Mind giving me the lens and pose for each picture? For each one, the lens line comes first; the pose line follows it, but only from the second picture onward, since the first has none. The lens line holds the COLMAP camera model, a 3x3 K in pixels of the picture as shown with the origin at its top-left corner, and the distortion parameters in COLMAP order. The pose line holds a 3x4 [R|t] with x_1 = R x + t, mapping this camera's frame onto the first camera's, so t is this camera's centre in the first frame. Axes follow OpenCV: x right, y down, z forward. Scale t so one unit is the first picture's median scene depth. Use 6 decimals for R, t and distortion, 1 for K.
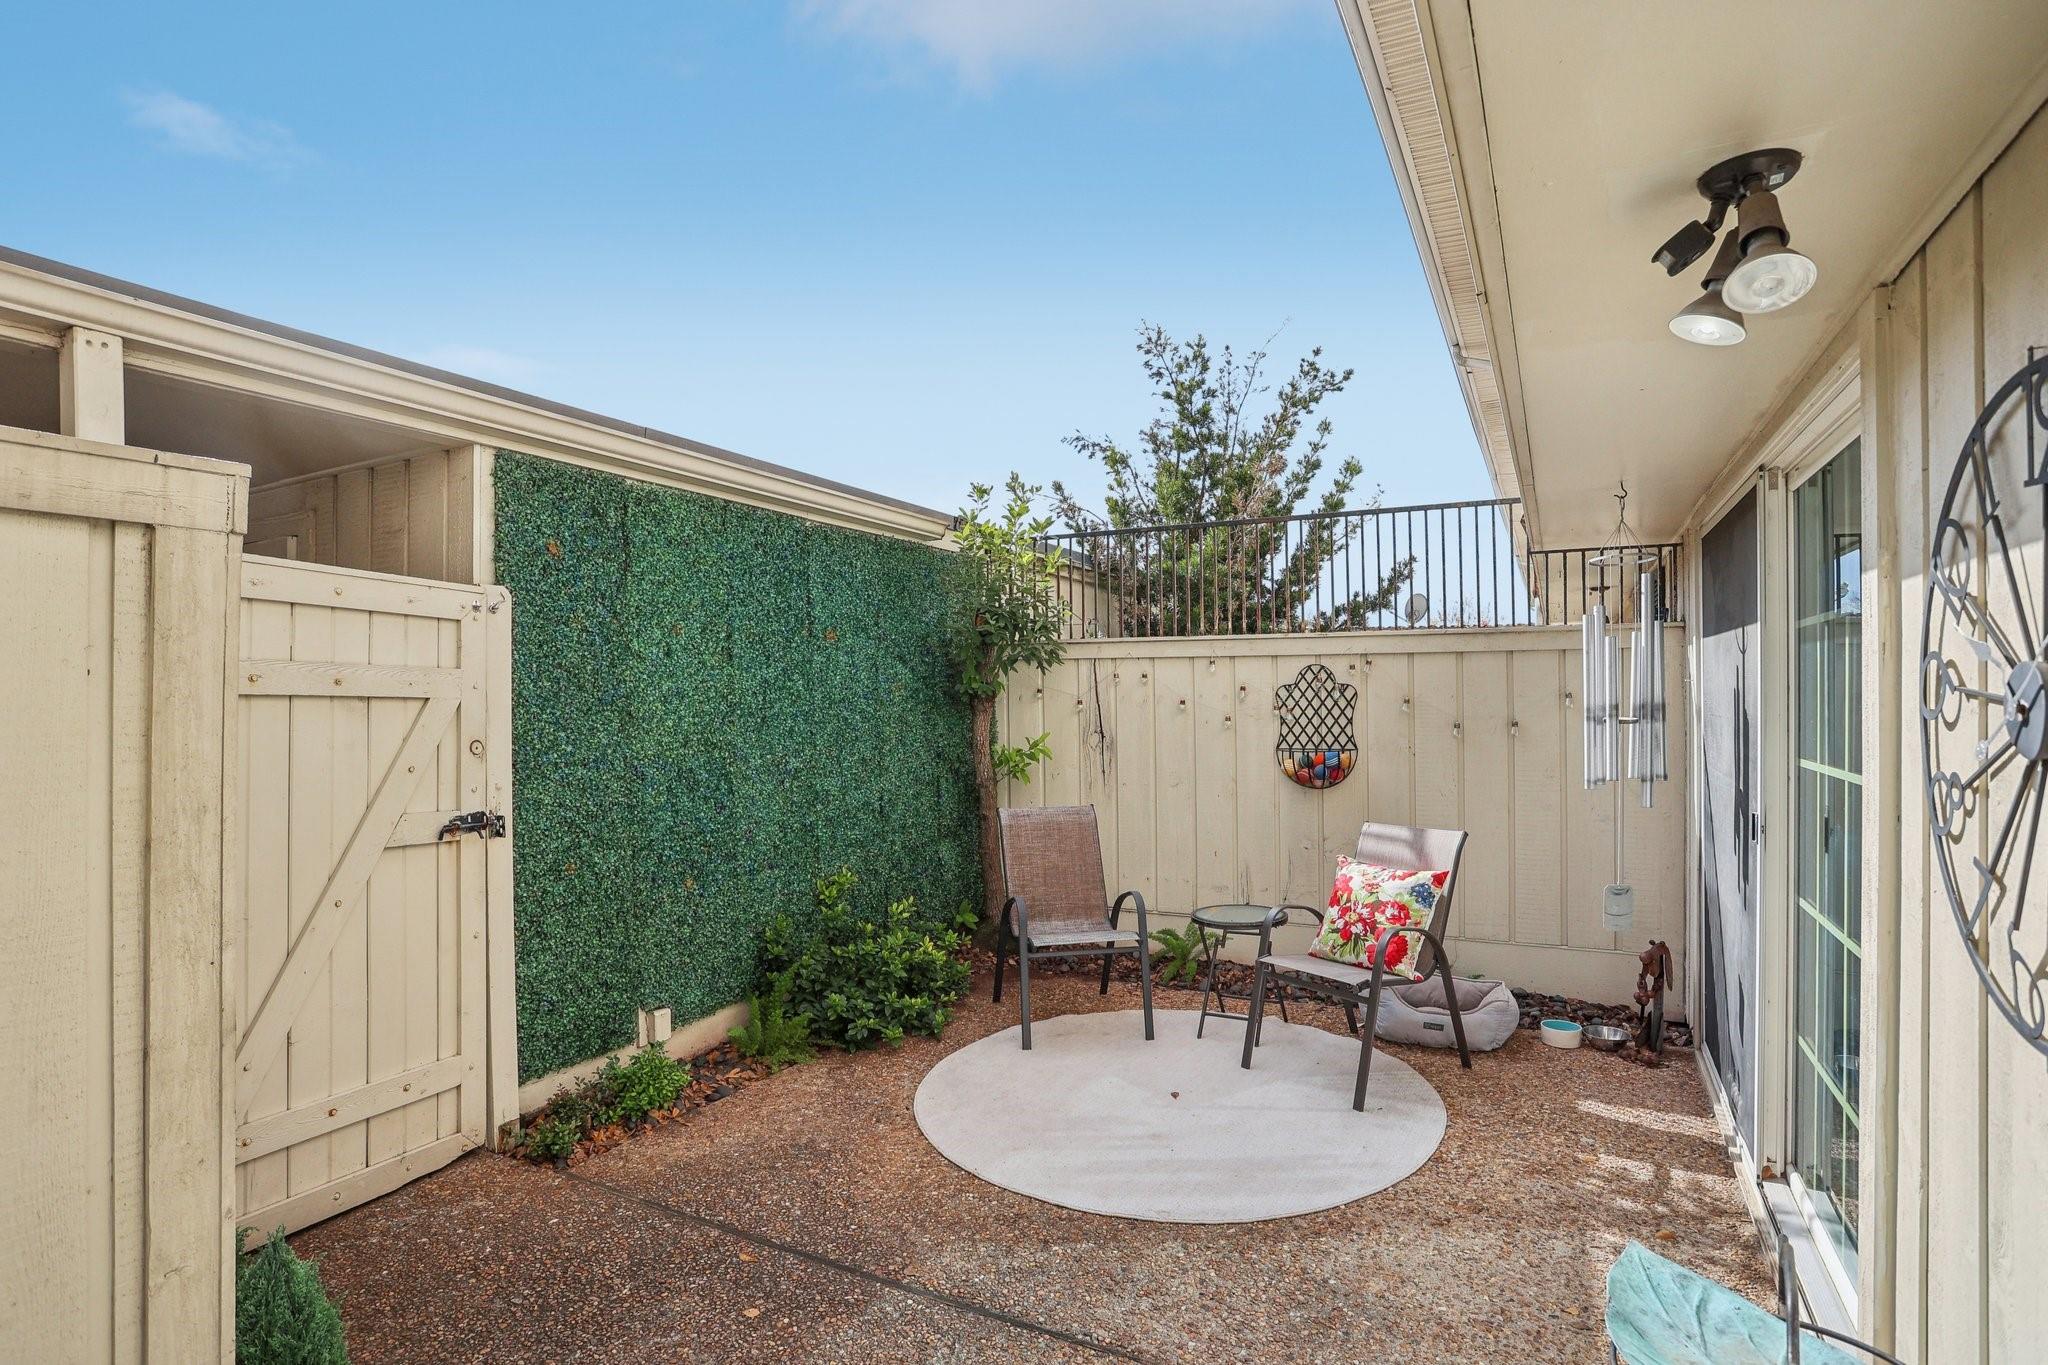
lens RADIAL K [[952.4, 0, 1026.2], [0, 952.4, 710.0], [0, 0, 1]] dist [-0.053928, 0.043472]
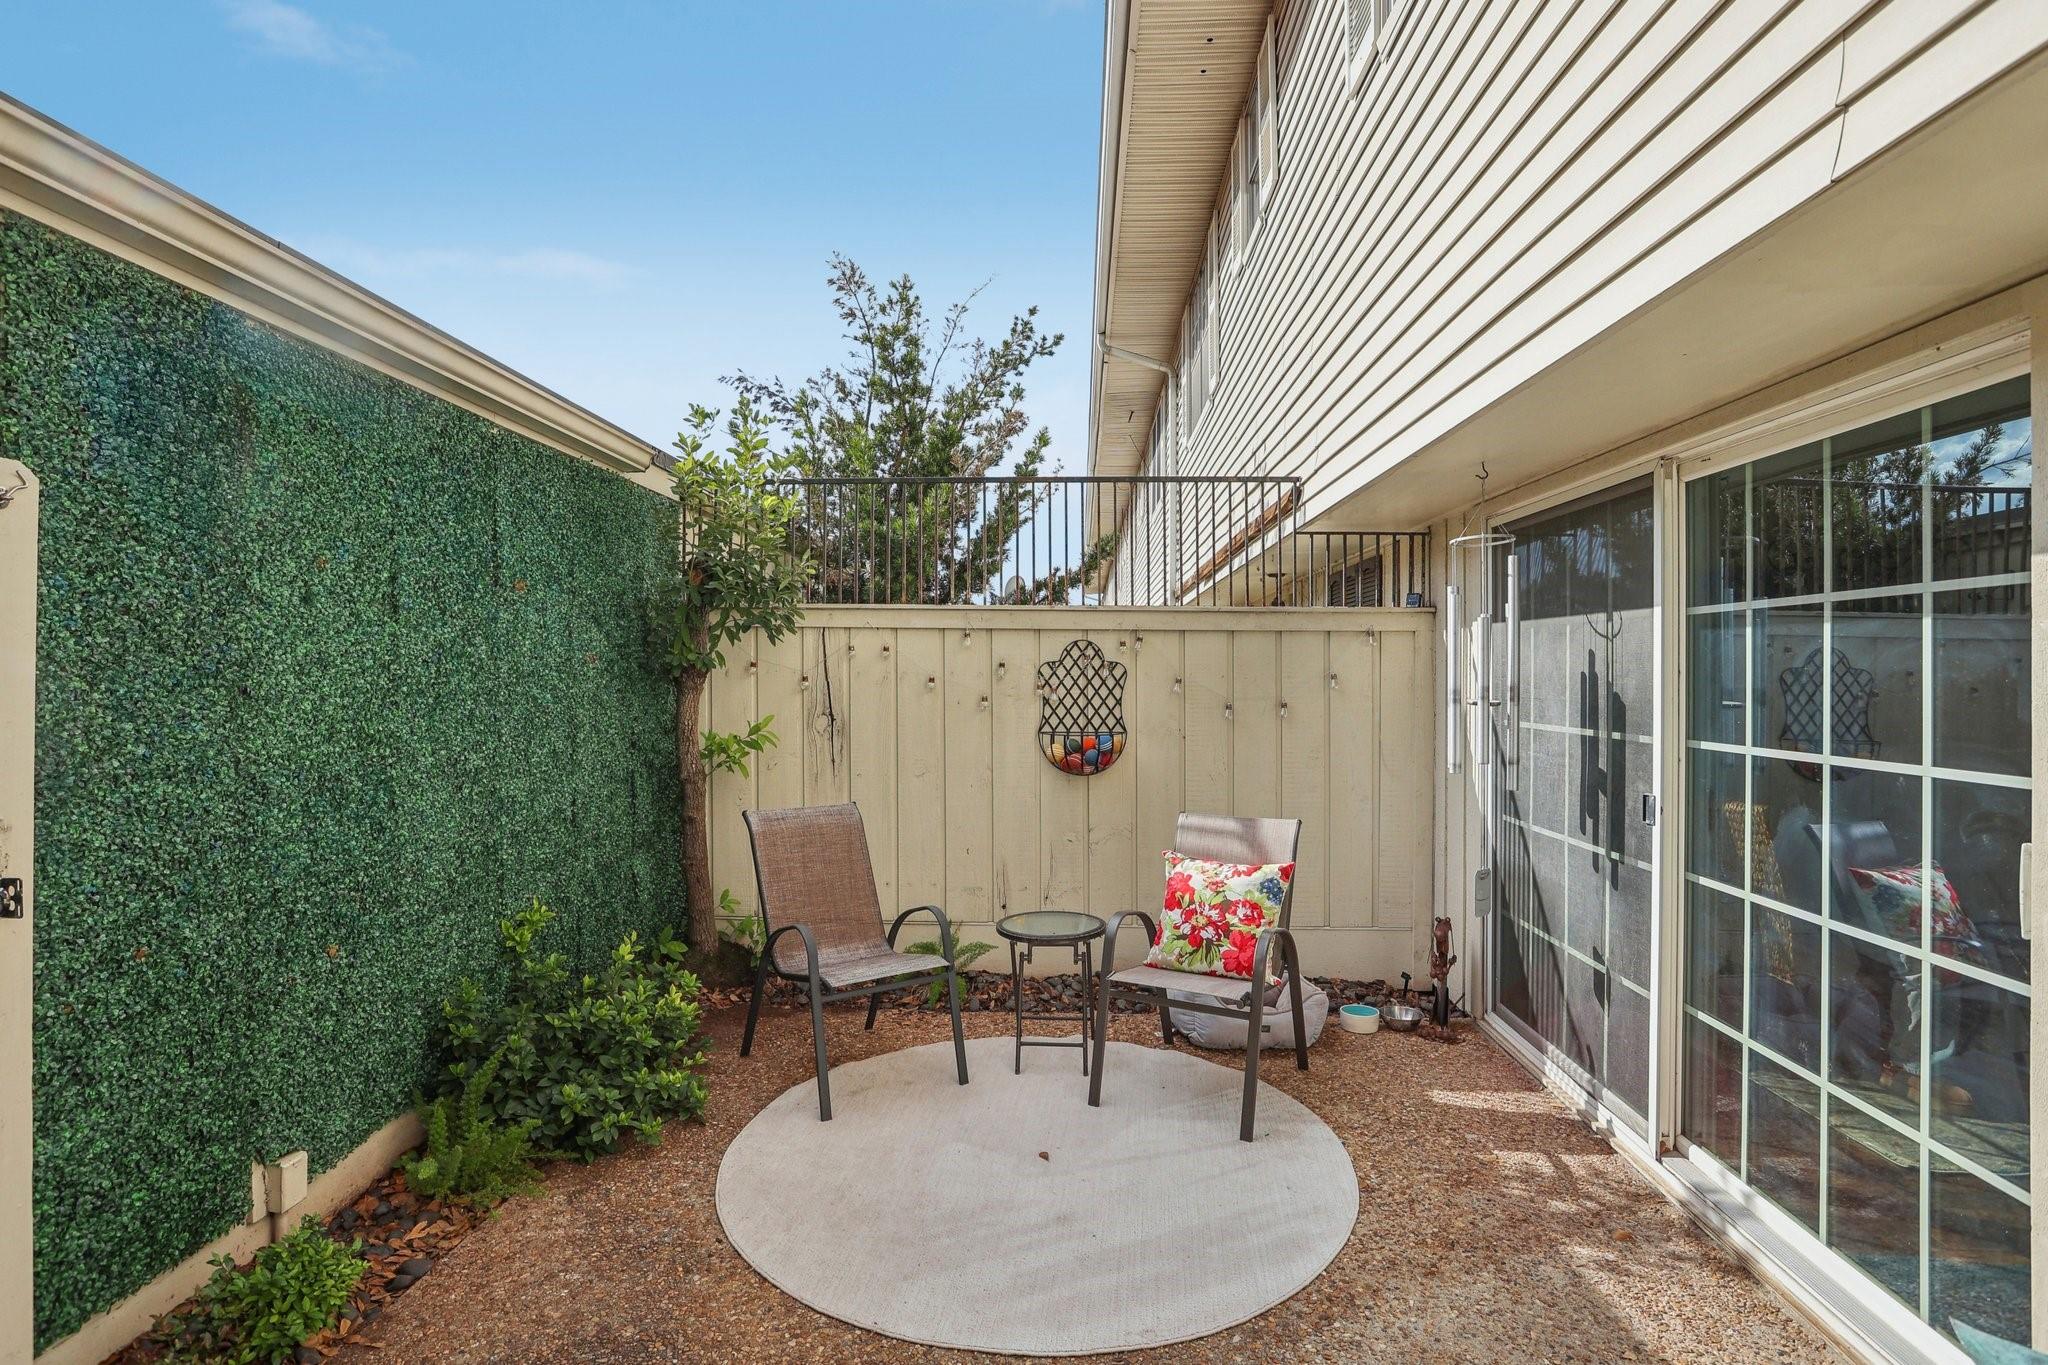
lens RADIAL K [[1005.4, 0, 1039.2], [0, 1005.4, 680.3], [0, 0, 1]] dist [-0.045490, 0.025459]
pose [[0.923863, 0.008759, 0.382622, -0.145454], [-0.005971, 0.999946, -0.008474, -0.000907], [-0.382676, 0.005544, 0.923866, 0.154053]]
